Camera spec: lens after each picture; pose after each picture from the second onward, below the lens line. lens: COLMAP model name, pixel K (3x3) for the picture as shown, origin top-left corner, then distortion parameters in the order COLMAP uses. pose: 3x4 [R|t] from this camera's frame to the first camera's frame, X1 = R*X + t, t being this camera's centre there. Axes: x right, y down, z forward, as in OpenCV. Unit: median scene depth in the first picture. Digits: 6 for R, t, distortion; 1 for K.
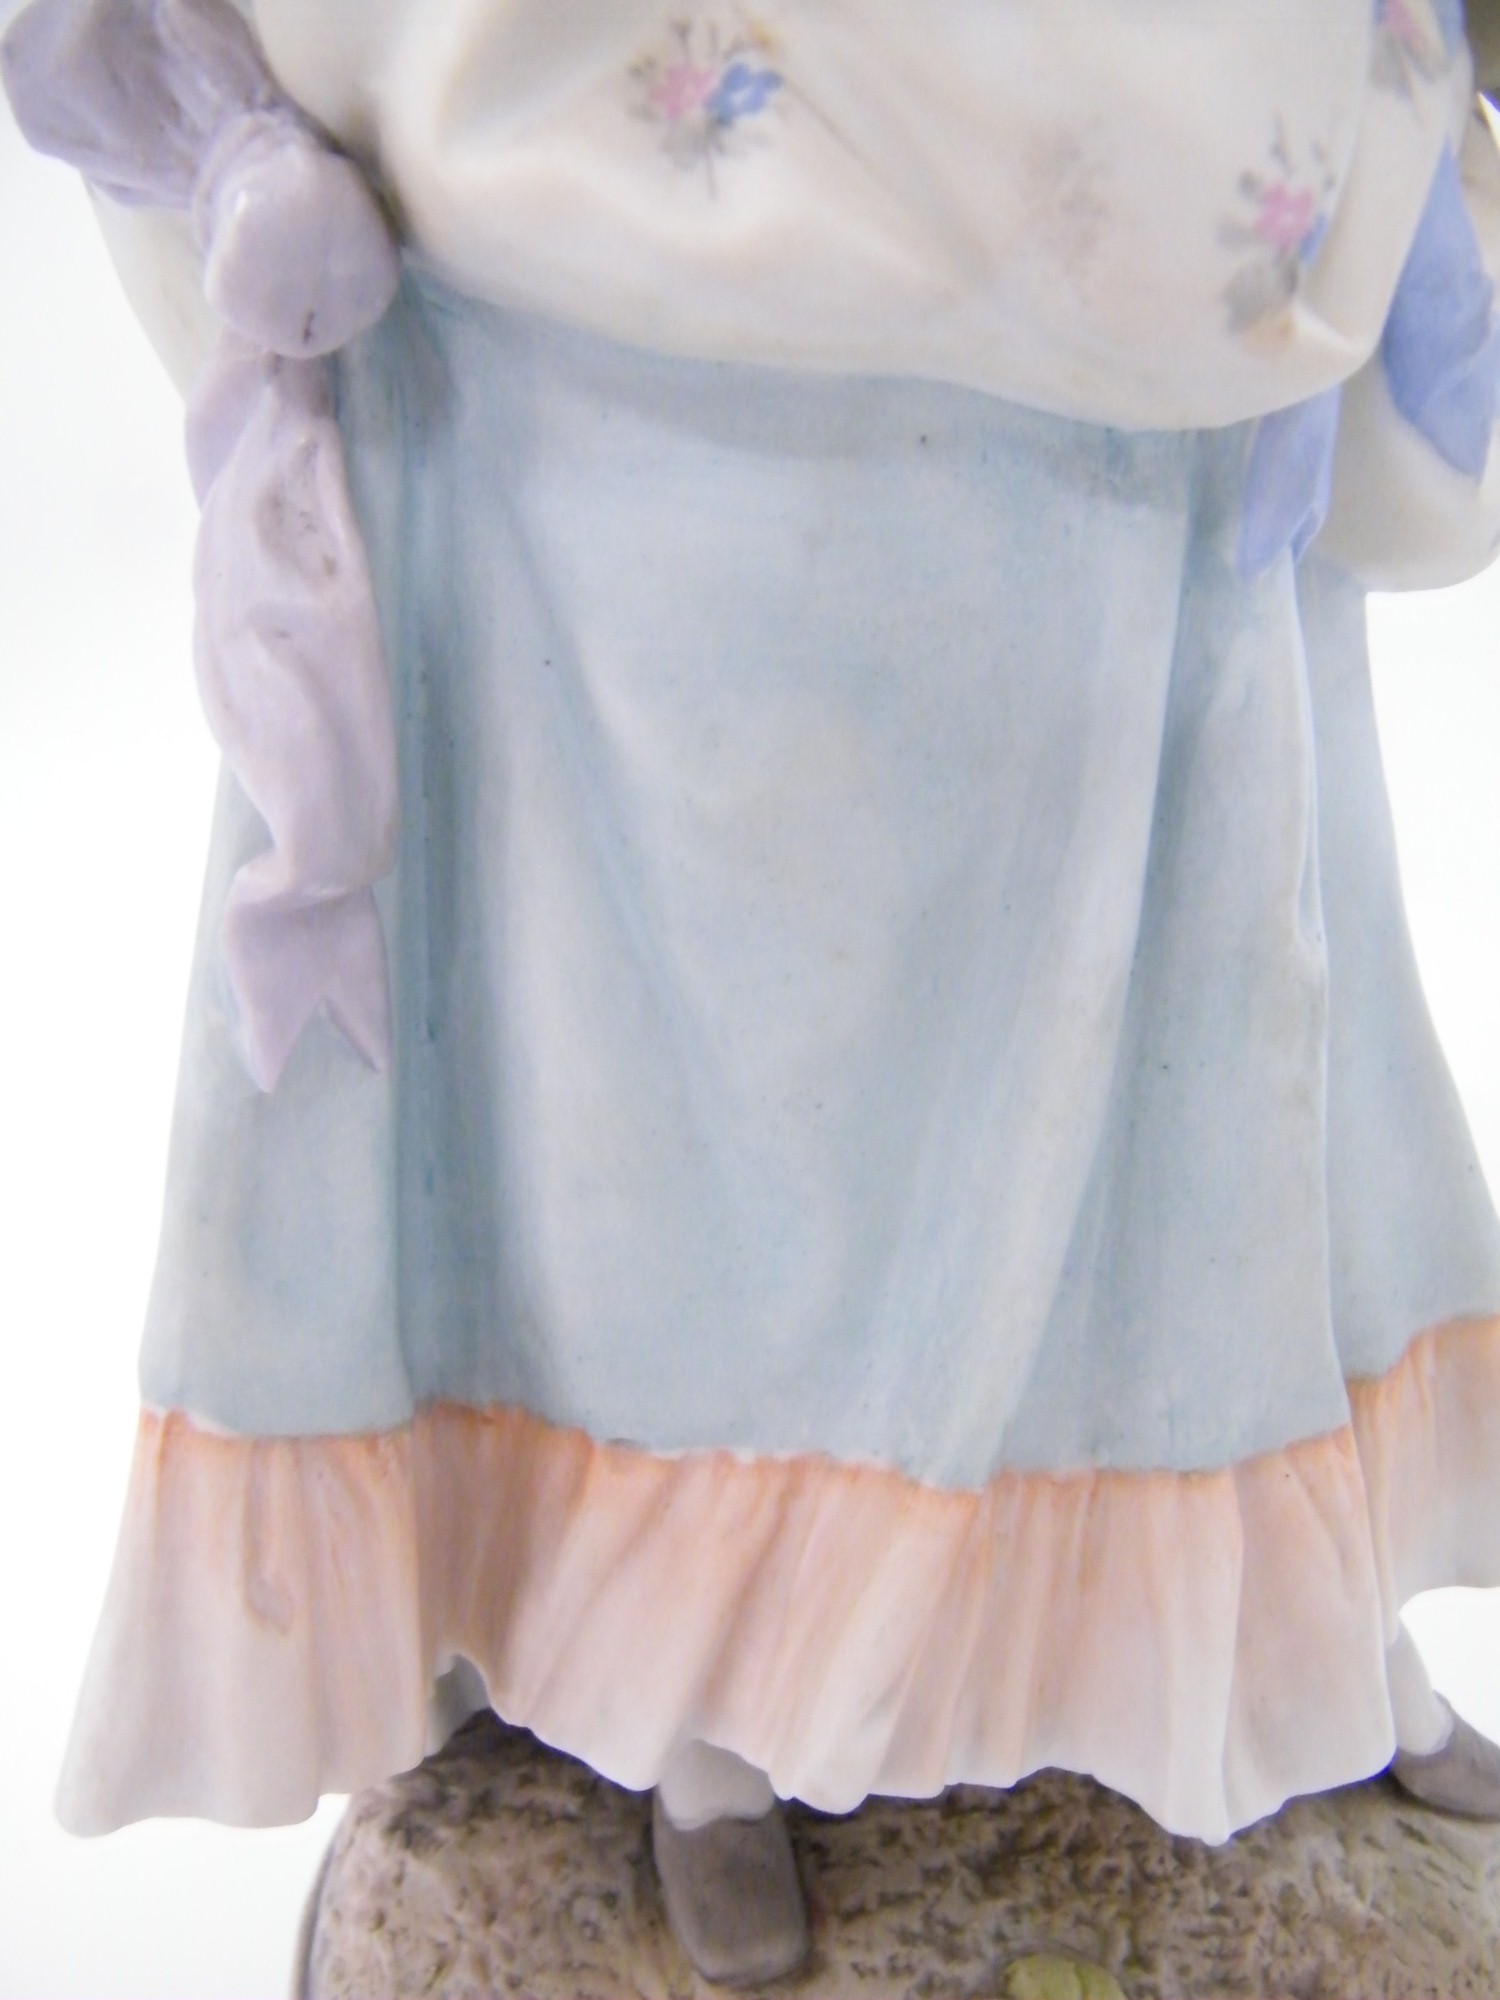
lens RADIAL K [[1661.4, 0, 779.9], [0, 1661.4, 1042.3], [0, 0, 1]] dist [-0.196495, 0.143047]
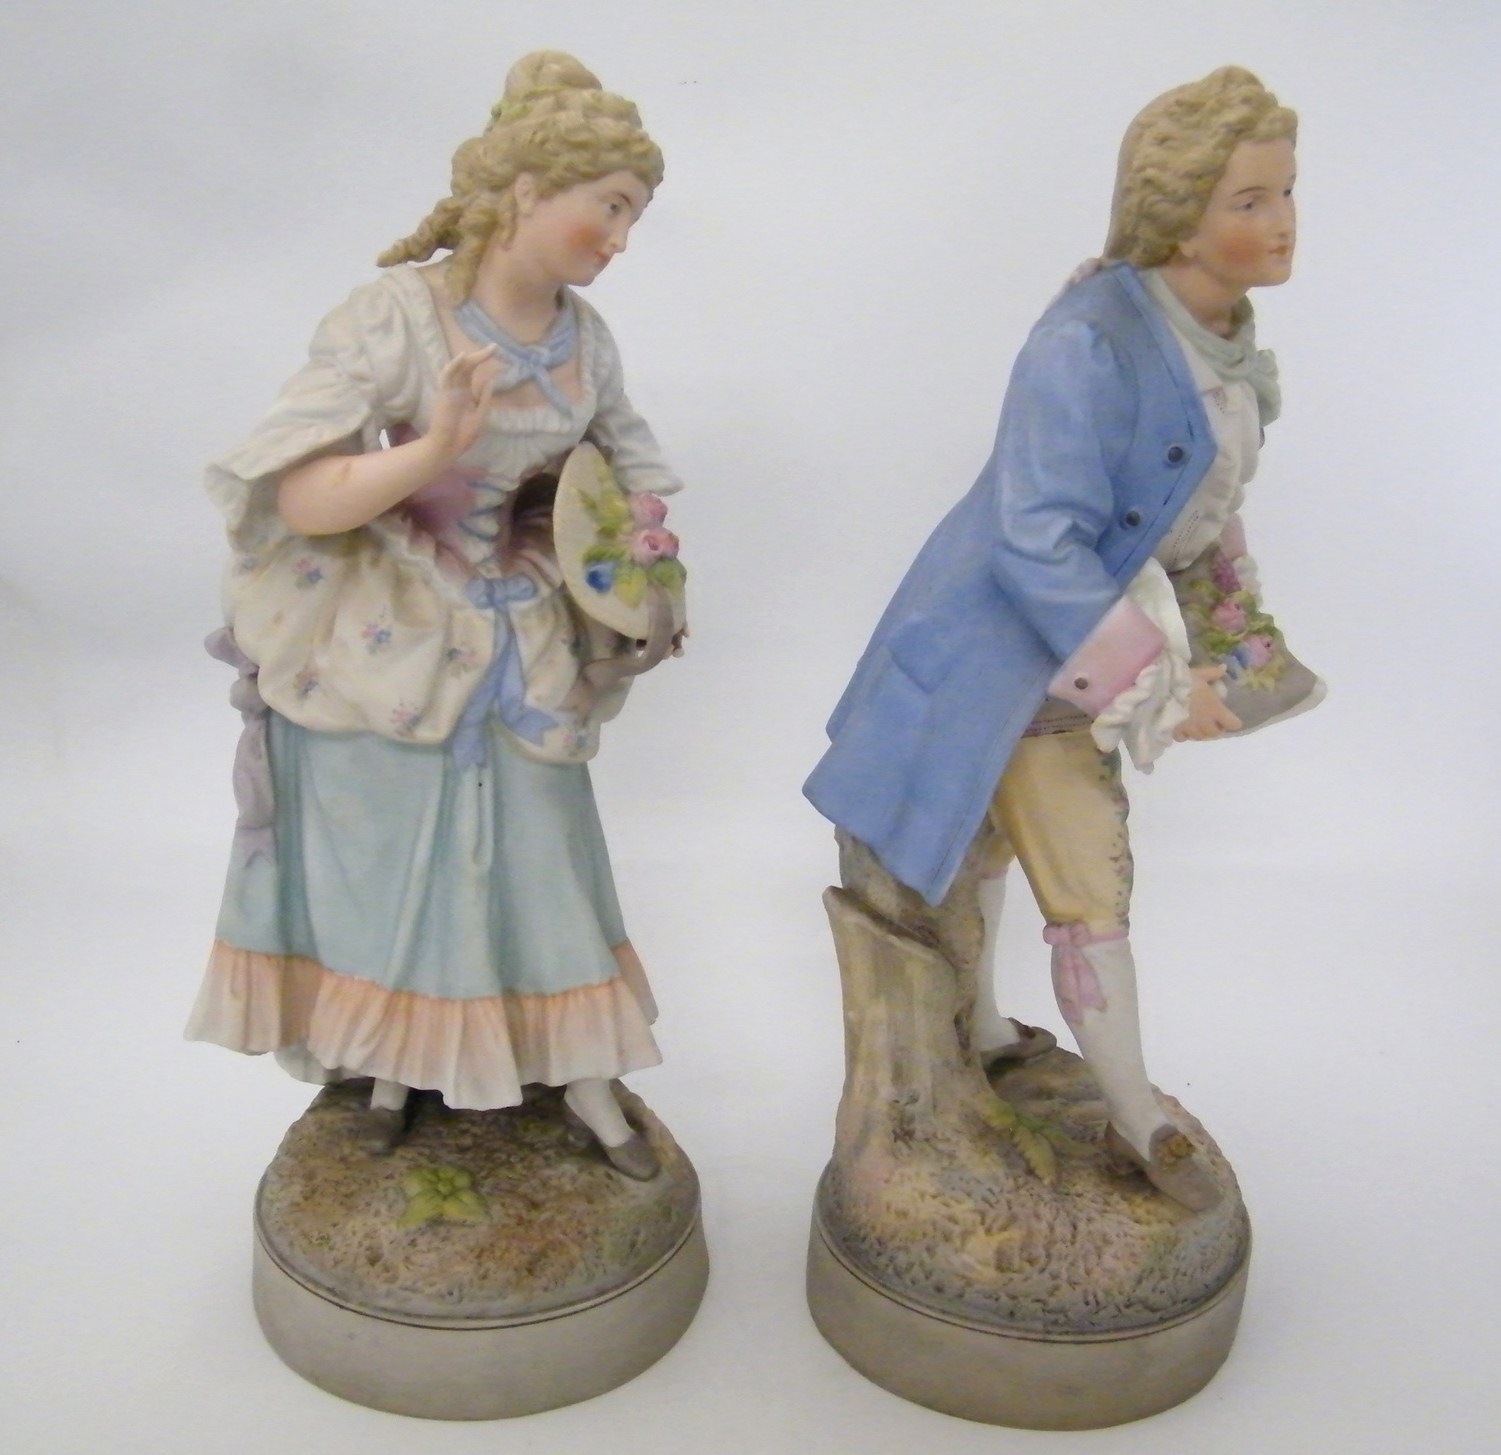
lens RADIAL K [[1663.1, 0, 737.9], [0, 1663.1, 683.9], [0, 0, 1]] dist [-0.164040, 0.000000]
pose [[0.938257, 0.085536, -0.335197, 2.982268], [-0.113434, 0.991449, -0.064516, -0.410790], [0.326812, 0.098556, 0.939937, -3.464991]]
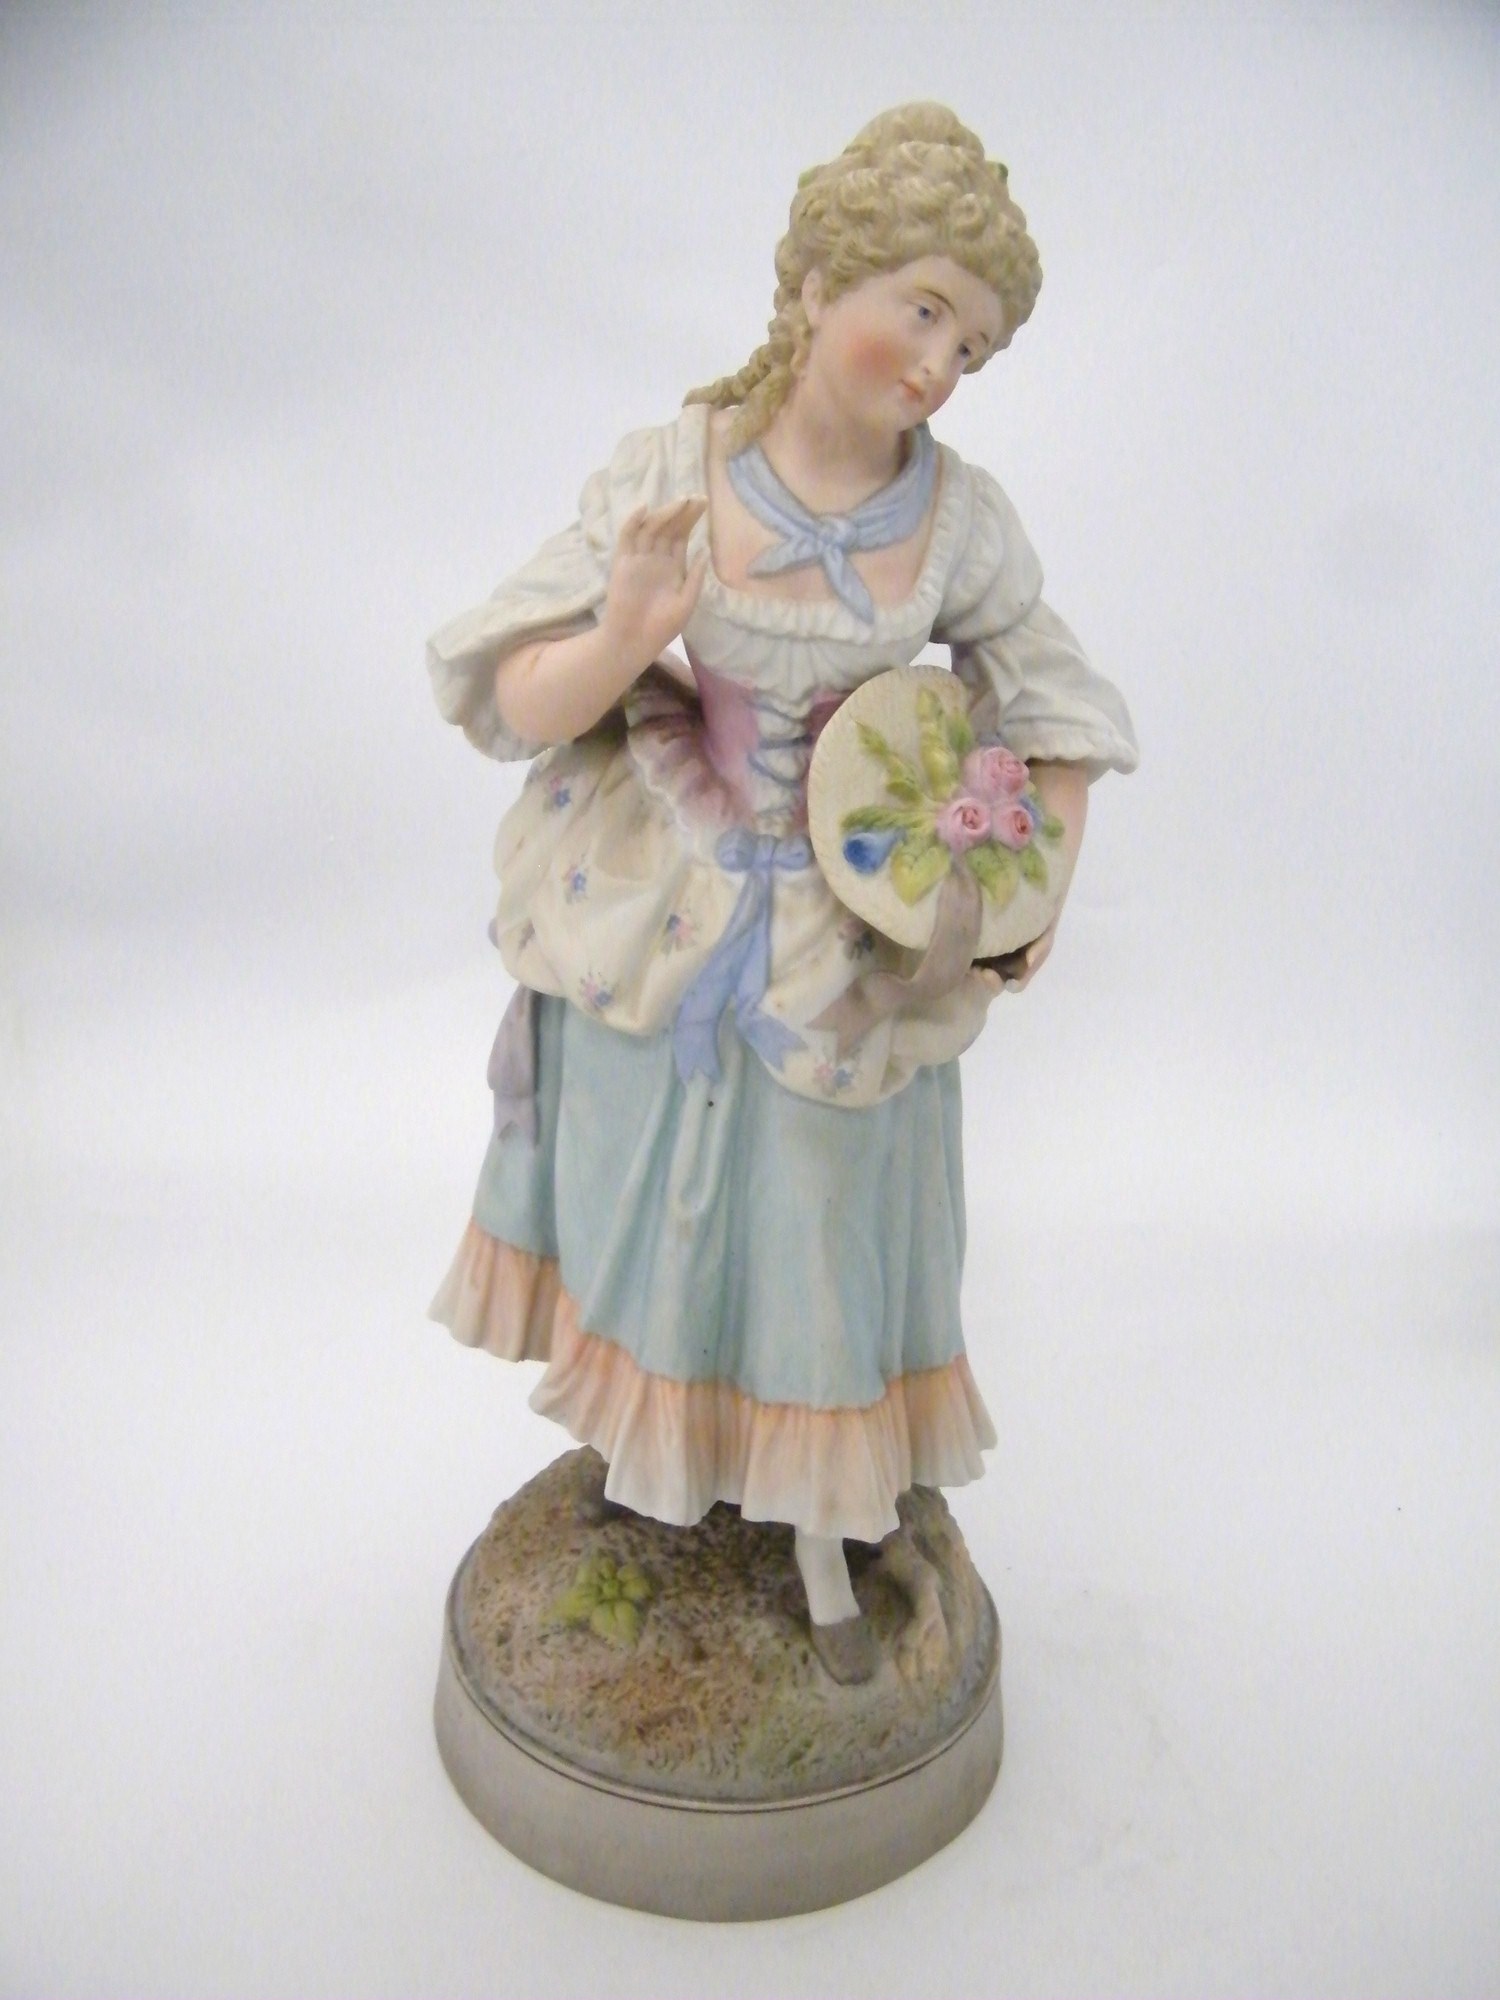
lens RADIAL K [[1661.4, 0, 762.6], [0, 1661.4, 1051.9], [0, 0, 1]] dist [-0.196495, 0.143047]
pose [[0.527626, 0.263824, -0.807470, 3.733442], [-0.318024, 0.942770, 0.100224, -0.906676], [0.787700, 0.203914, 0.581333, -0.933292]]
